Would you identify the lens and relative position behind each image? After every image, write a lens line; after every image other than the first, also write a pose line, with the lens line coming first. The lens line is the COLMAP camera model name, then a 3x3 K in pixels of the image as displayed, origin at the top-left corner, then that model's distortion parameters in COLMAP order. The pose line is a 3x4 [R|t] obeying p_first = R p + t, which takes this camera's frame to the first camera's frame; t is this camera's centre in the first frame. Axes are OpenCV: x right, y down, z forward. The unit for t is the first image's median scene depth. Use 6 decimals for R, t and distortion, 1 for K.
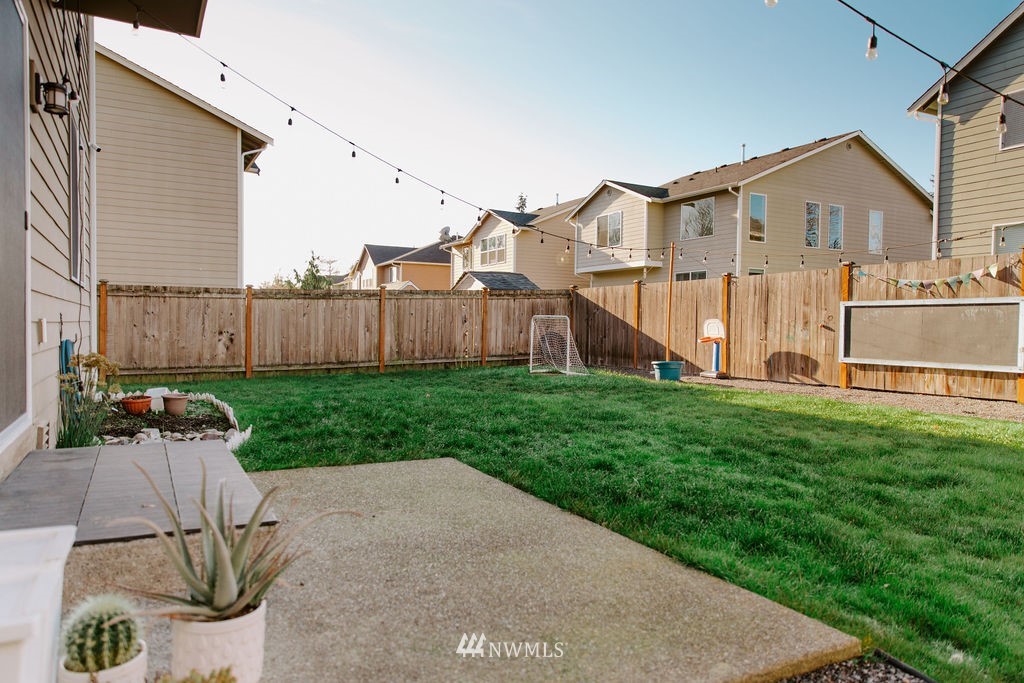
lens RADIAL K [[698.3, 0, 510.2], [0, 698.3, 344.9], [0, 0, 1]] dist [-0.000120, 0.001211]
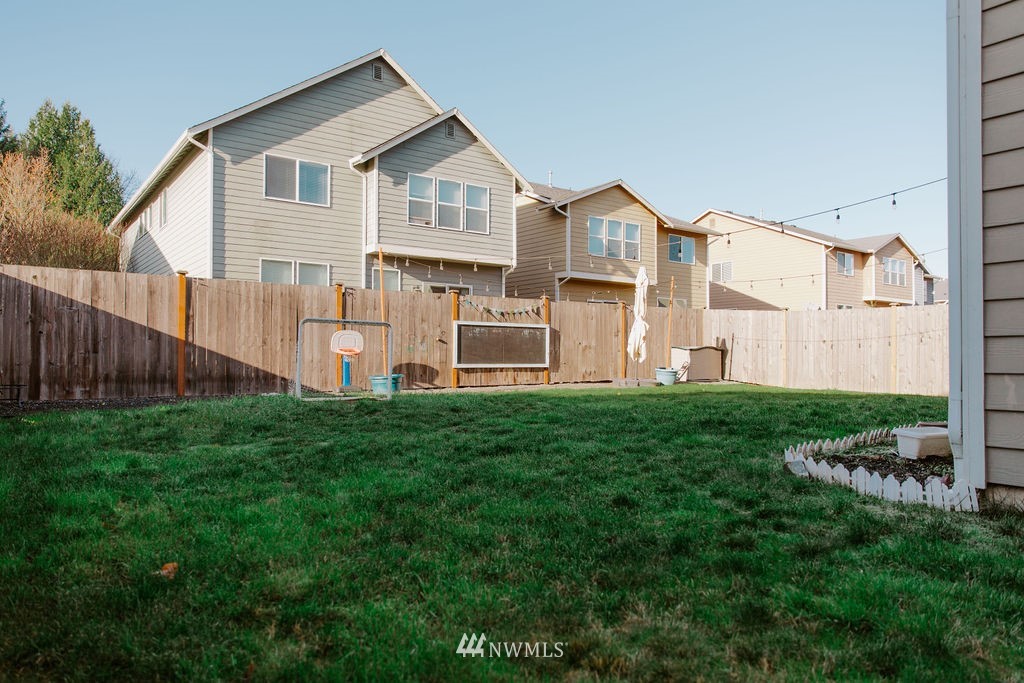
lens RADIAL K [[698.3, 0, 509.9], [0, 698.3, 342.5], [0, 0, 1]] dist [-0.000120, 0.001211]
pose [[-0.190227, 0.012214, 0.981664, -0.800480], [0.024207, 0.999677, -0.007747, -0.009170], [-0.981442, 0.022289, -0.190462, 1.143378]]
